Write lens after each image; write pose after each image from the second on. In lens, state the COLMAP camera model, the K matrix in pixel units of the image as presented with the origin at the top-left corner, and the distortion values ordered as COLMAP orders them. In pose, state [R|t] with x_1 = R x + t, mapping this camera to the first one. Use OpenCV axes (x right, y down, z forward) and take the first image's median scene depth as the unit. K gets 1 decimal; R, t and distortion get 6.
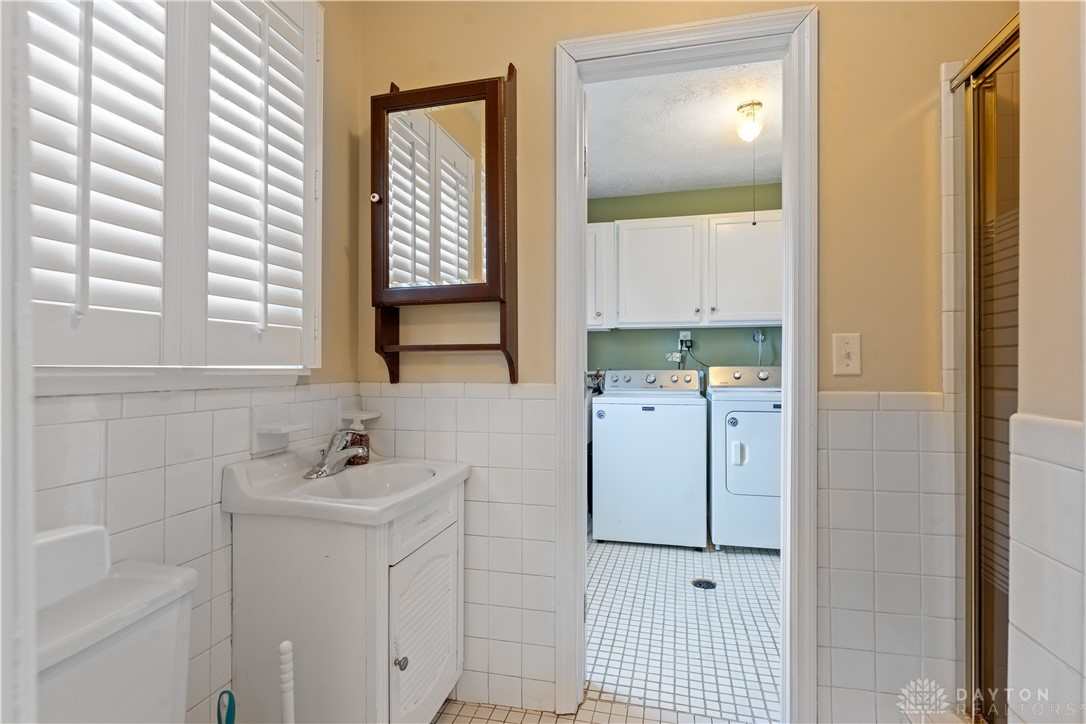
lens RADIAL K [[491.0, 0, 545.3], [0, 491.0, 365.7], [0, 0, 1]] dist [-0.004599, 0.002583]
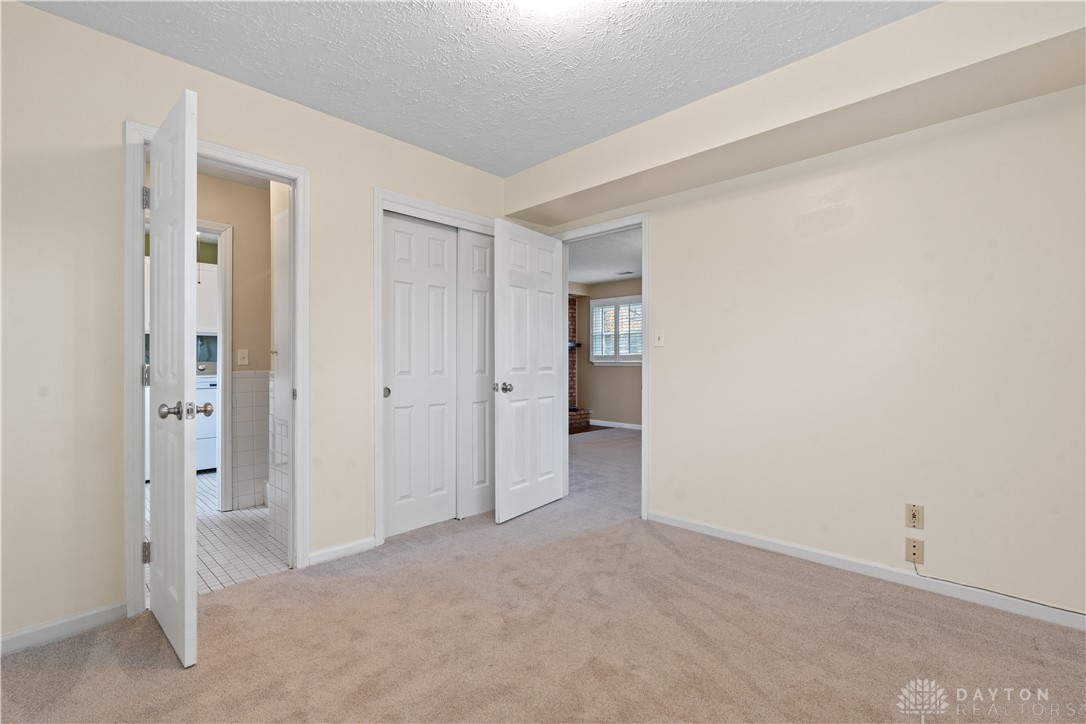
lens RADIAL K [[491.0, 0, 540.9], [0, 491.0, 363.4], [0, 0, 1]] dist [-0.004599, 0.002583]
pose [[0.507751, -0.002683, 0.861500, -0.444149], [-0.003110, 0.999983, 0.004948, -0.004381], [-0.861498, -0.005192, 0.507734, -0.899672]]
